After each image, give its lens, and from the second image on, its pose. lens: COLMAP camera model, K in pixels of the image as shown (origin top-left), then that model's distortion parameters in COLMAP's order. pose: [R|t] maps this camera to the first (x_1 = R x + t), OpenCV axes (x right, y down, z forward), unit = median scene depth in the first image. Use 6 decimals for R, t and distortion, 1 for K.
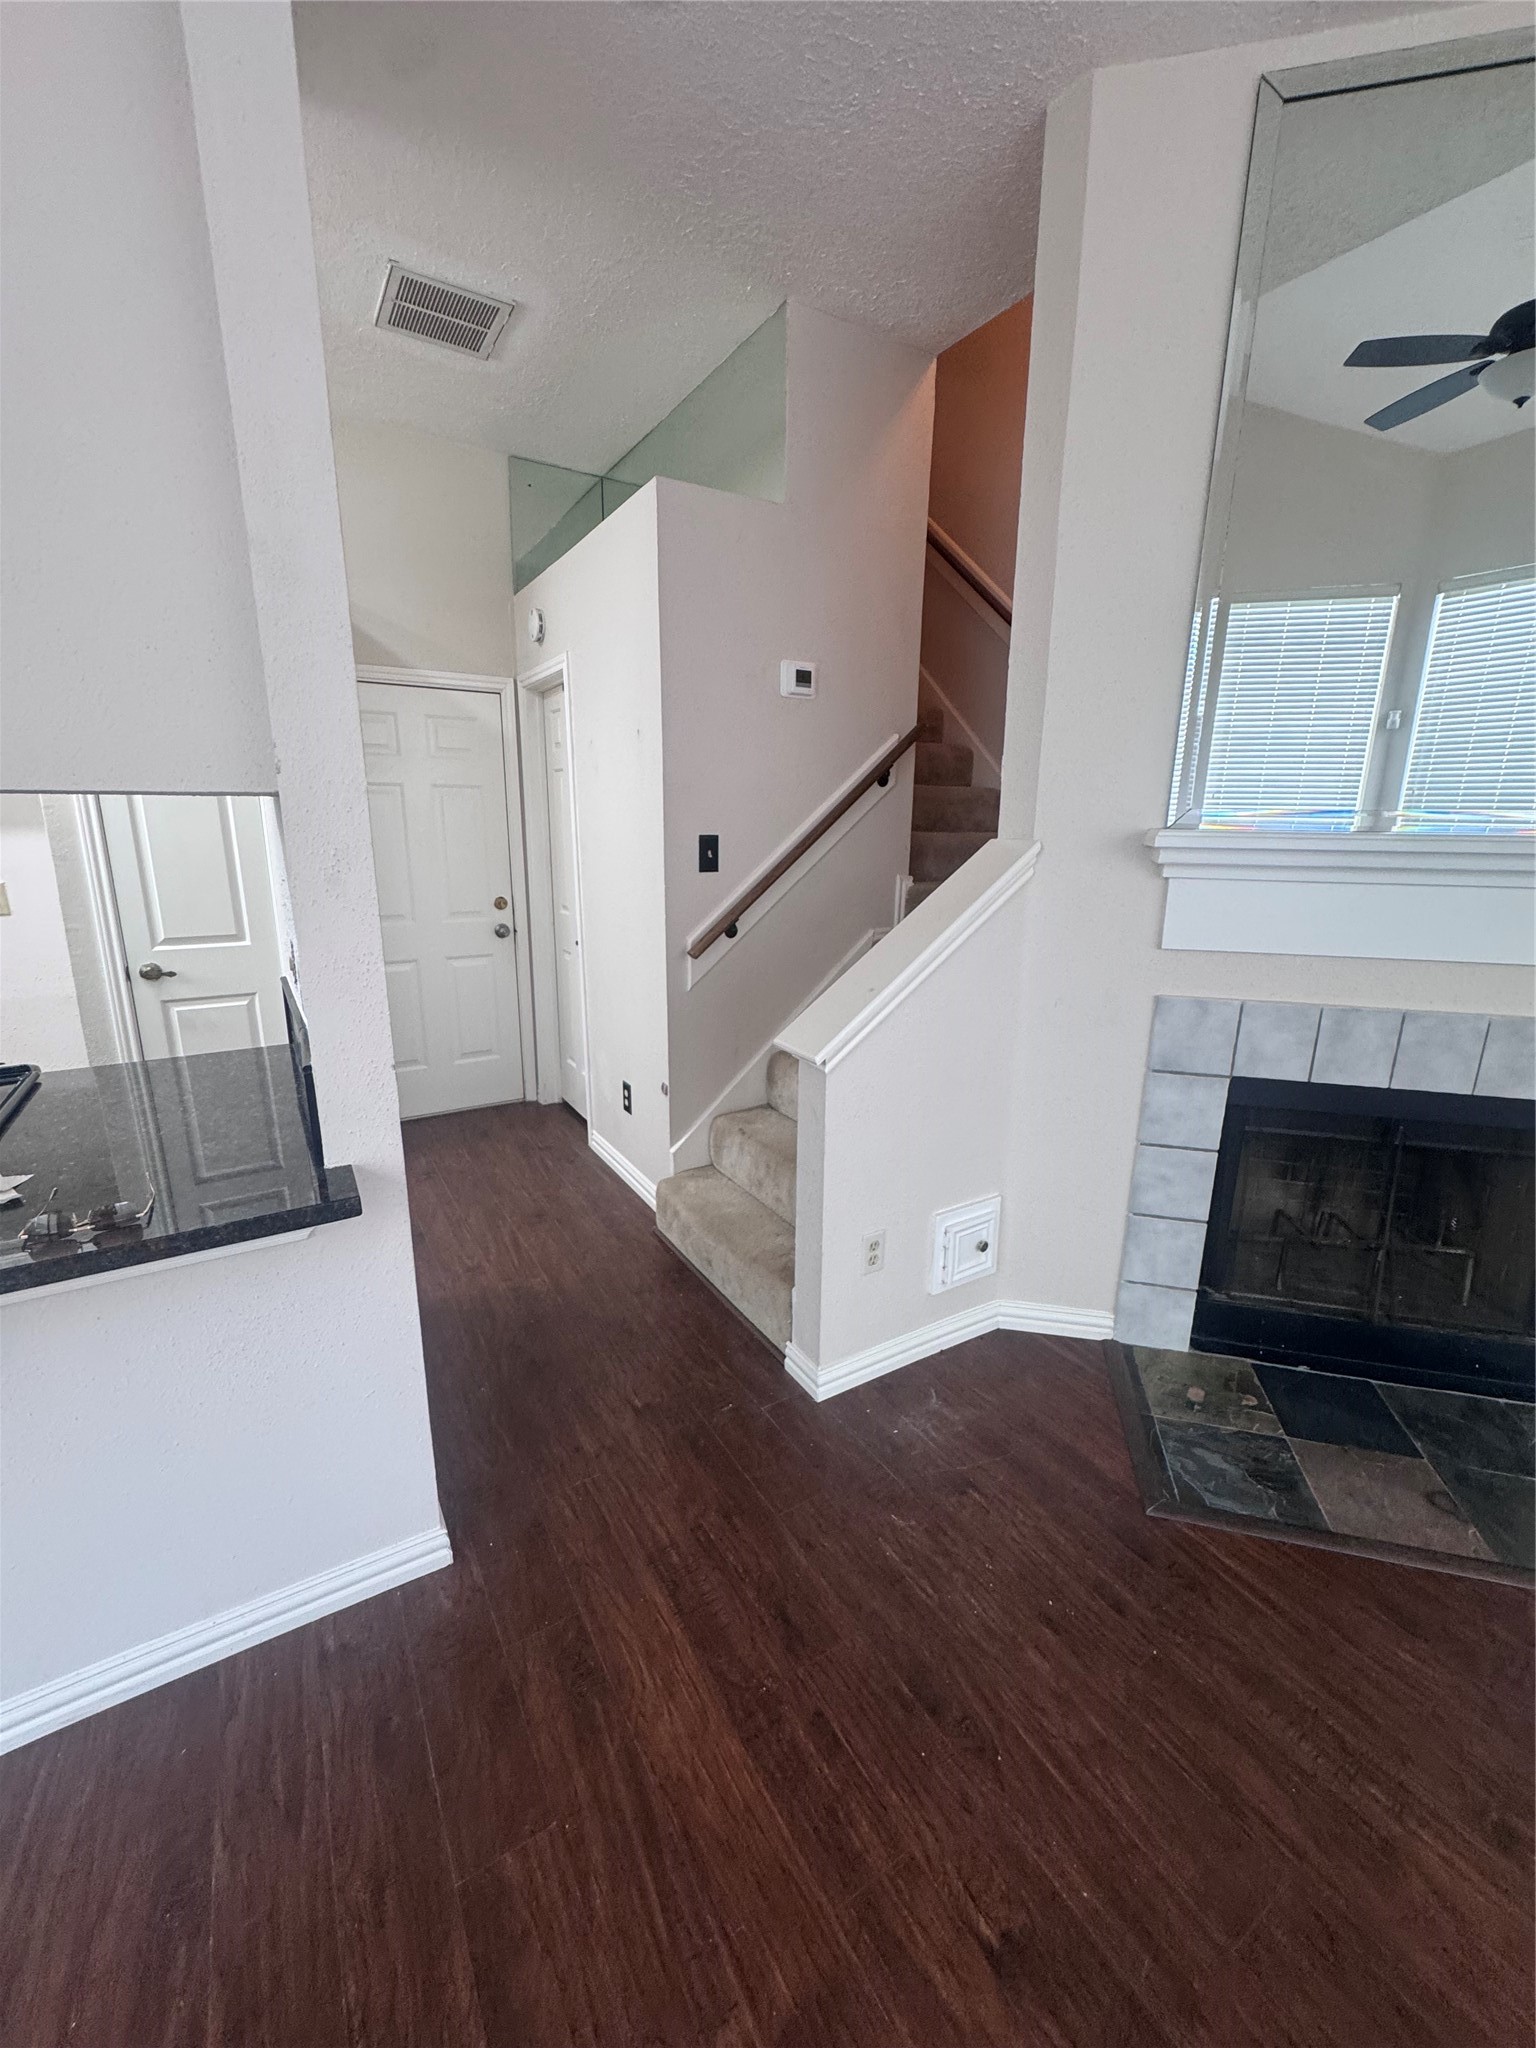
lens RADIAL K [[837.5, 0, 768.0], [0, 837.5, 1024.0], [0, 0, 1]] dist [0.000577, 0.000677]
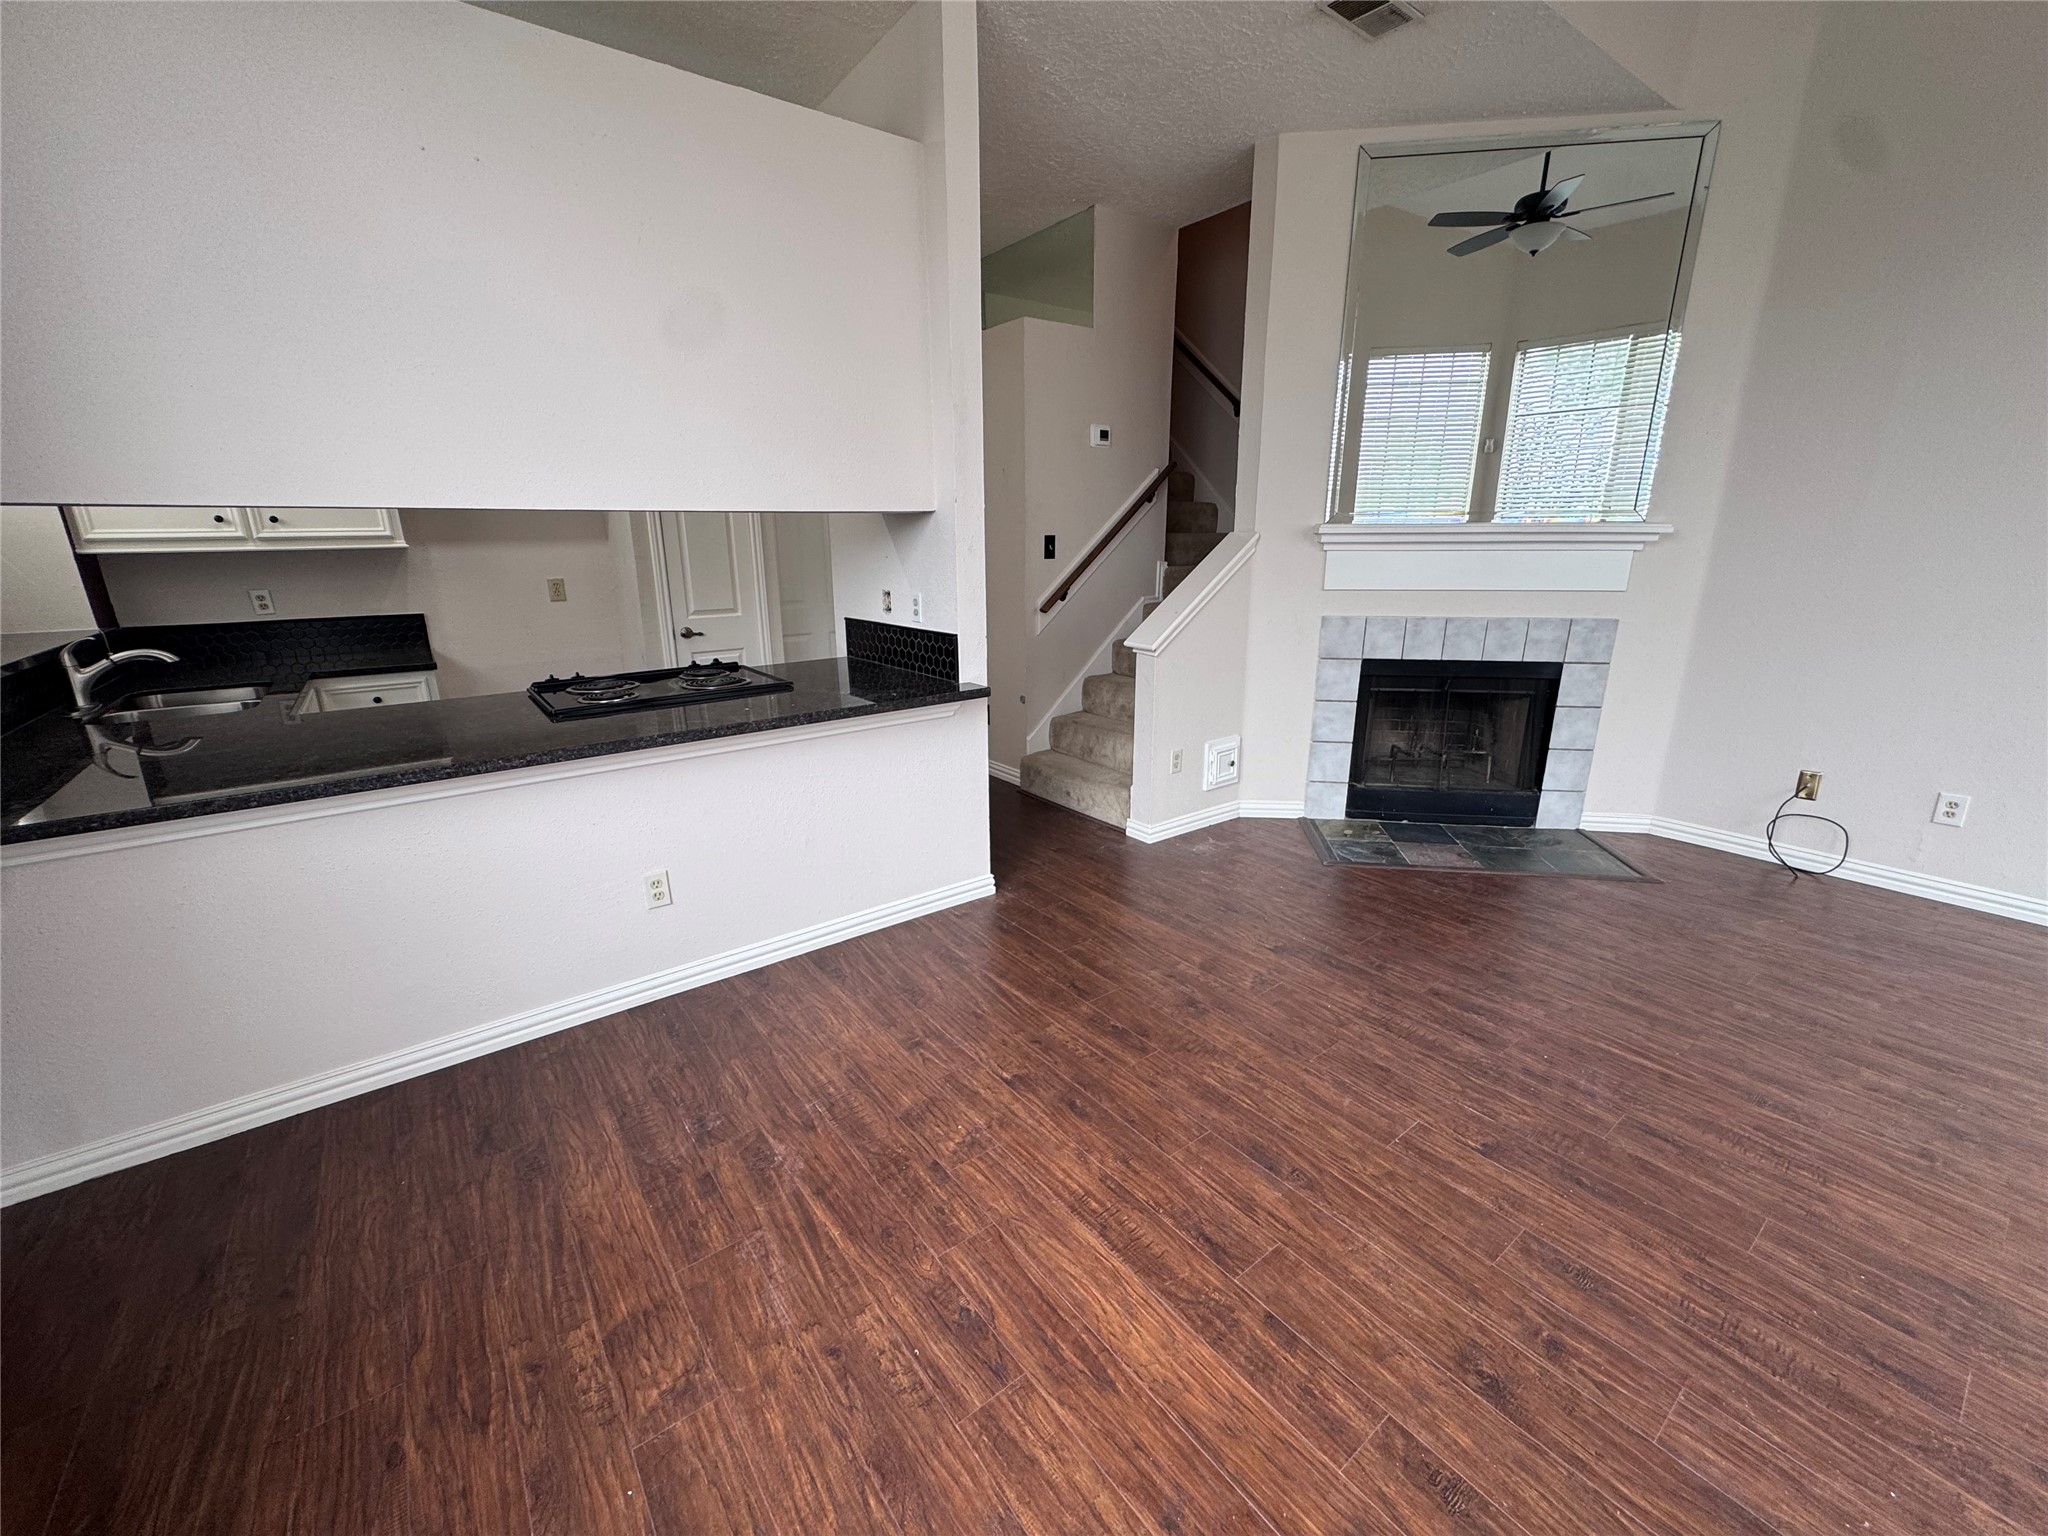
lens RADIAL K [[837.5, 0, 1016.2], [0, 837.5, 768.0], [0, 0, 1]] dist [0.000577, 0.000677]
pose [[0.996020, -0.040197, 0.079556, -0.342026], [0.037613, 0.998724, 0.033706, 0.197607], [-0.080809, -0.030580, 0.996260, -0.736780]]
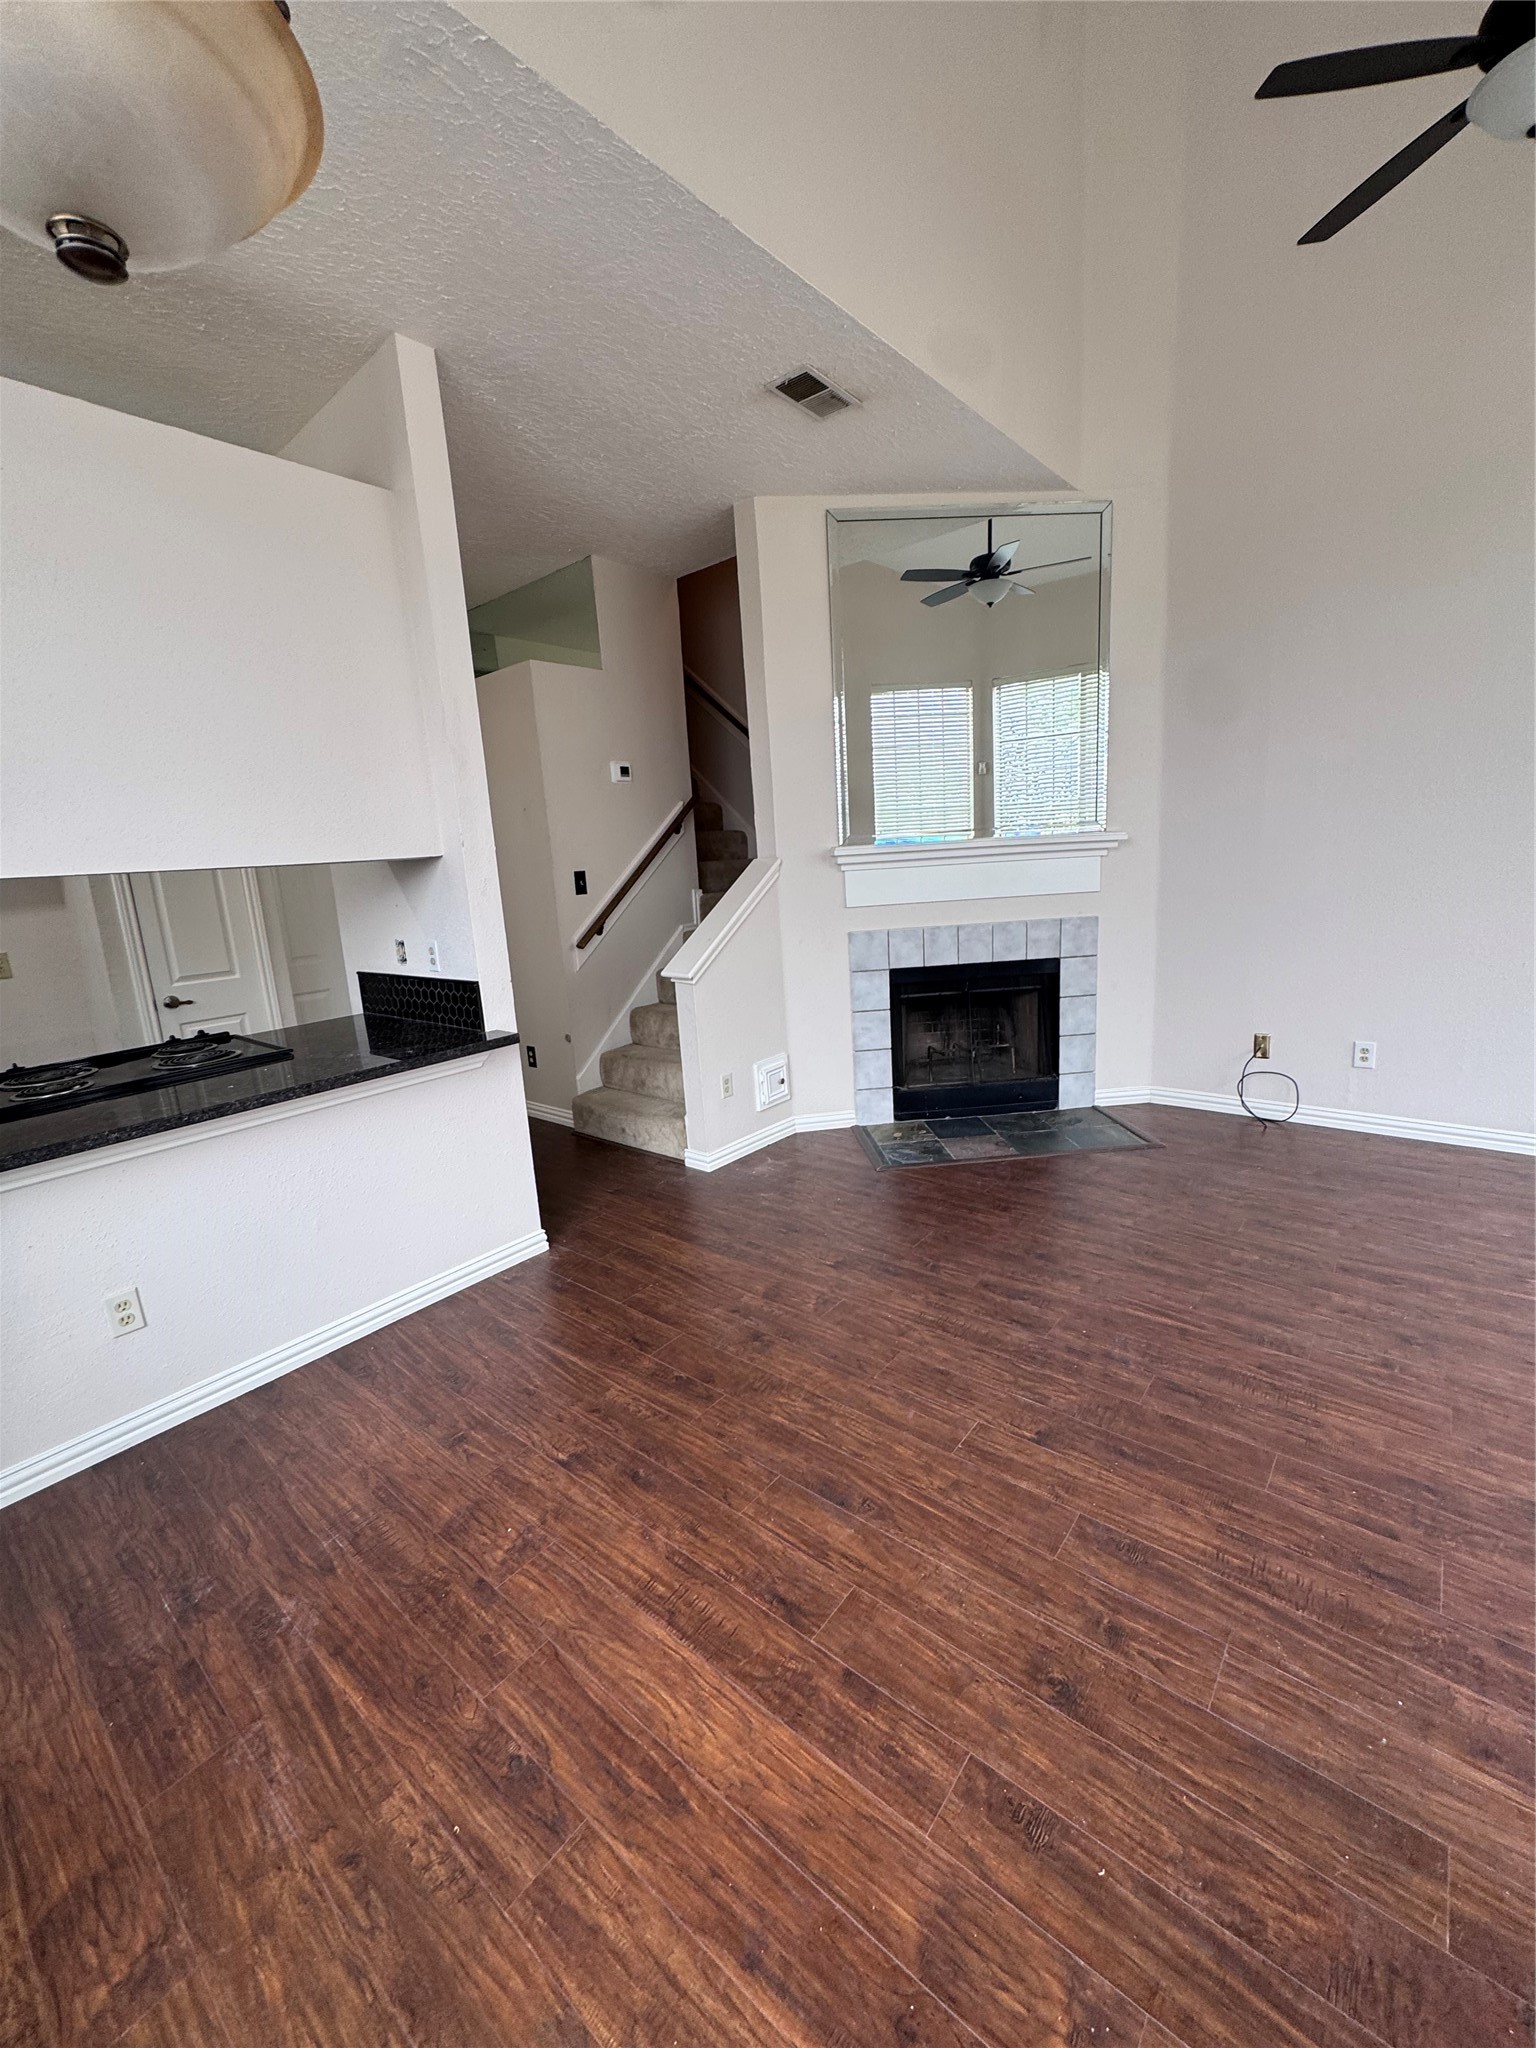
lens RADIAL K [[837.1, 0, 769.6], [0, 837.1, 1017.3], [0, 0, 1]] dist [0.000522, -0.000155]
pose [[0.946690, -0.126777, 0.296152, -0.285466], [0.143063, 0.989133, -0.033890, 0.186186], [-0.288637, 0.074452, 0.954539, -0.725363]]
